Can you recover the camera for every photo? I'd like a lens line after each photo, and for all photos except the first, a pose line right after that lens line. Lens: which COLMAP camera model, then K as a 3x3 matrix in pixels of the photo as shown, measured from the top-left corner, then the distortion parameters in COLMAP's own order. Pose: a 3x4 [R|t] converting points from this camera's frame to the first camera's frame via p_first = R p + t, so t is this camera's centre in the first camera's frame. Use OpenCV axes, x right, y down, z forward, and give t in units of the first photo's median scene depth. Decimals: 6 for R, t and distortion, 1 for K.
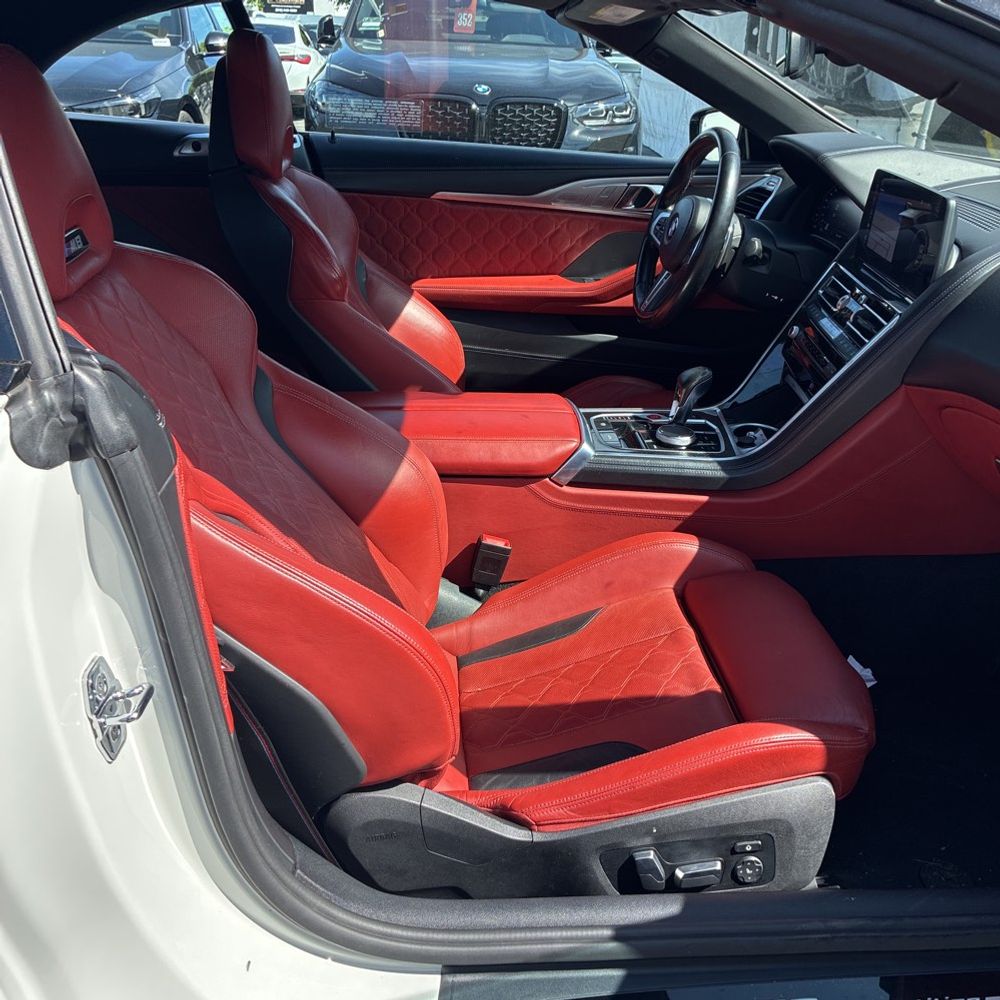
lens RADIAL K [[1010.1, 0, 500.0], [0, 1010.1, 500.0], [0, 0, 1]] dist [0.015601, 0.003489]
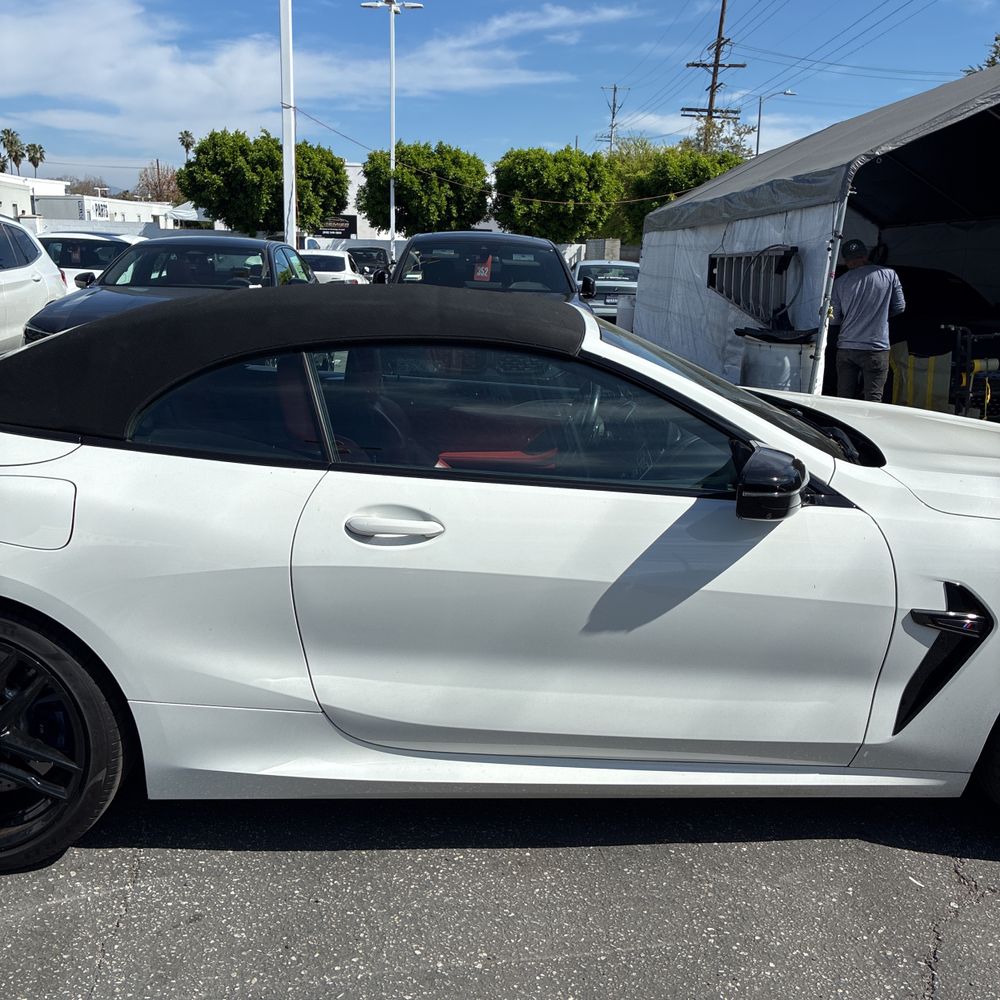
lens RADIAL K [[1005.0, 0, 500.0], [0, 1005.0, 500.0], [0, 0, 1]] dist [0.016659, 0.013788]
pose [[0.999654, -0.000115, -0.026286, 0.024152], [-0.004677, 0.983261, -0.182144, 0.066567], [0.025866, 0.182204, 0.982920, -0.264138]]
